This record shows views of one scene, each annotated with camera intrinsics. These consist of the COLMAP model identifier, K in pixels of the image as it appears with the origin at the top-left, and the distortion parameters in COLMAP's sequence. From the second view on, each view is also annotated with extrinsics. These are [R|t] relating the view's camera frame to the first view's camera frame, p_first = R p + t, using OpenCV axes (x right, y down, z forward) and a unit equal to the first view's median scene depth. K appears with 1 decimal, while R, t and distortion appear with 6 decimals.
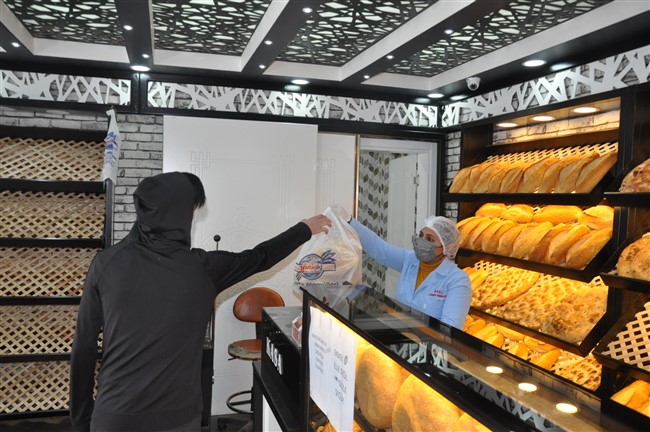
lens RADIAL K [[506.8, 0, 316.4], [0, 506.8, 222.7], [0, 0, 1]] dist [-0.155369, 0.127865]
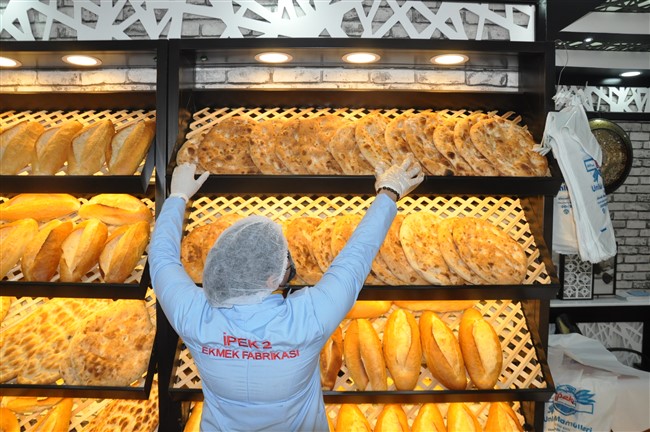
lens RADIAL K [[506.8, 0, 316.4], [0, 506.8, 222.7], [0, 0, 1]] dist [-0.155369, 0.127865]
pose [[0.276393, -0.075025, 0.958112, -0.044541], [0.045039, 0.996864, 0.065067, -0.016582], [-0.959989, 0.025168, 0.278905, 0.337569]]
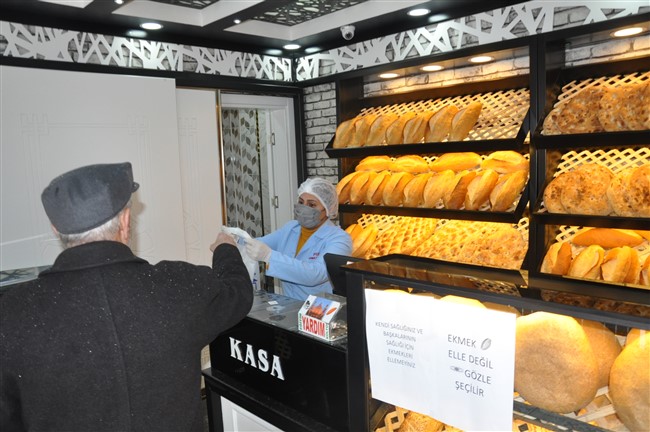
lens RADIAL K [[506.8, 0, 316.4], [0, 506.8, 222.7], [0, 0, 1]] dist [-0.155369, 0.127865]
pose [[0.893668, -0.115977, 0.433482, -0.182193], [0.086502, 0.992429, 0.087190, -0.005802], [-0.440313, -0.040422, 0.896934, 0.144259]]
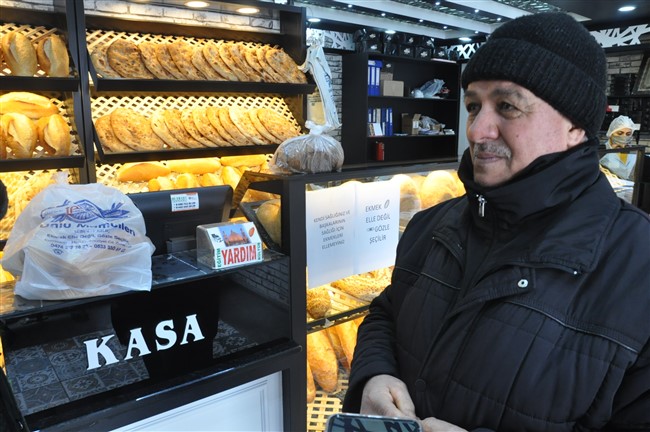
lens RADIAL K [[506.8, 0, 316.4], [0, 506.8, 222.7], [0, 0, 1]] dist [-0.155369, 0.127865]
pose [[-0.374783, -0.215409, 0.901741, -0.367991], [0.035391, 0.968601, 0.246090, -0.000775], [-0.926437, 0.124144, -0.355392, 0.574708]]
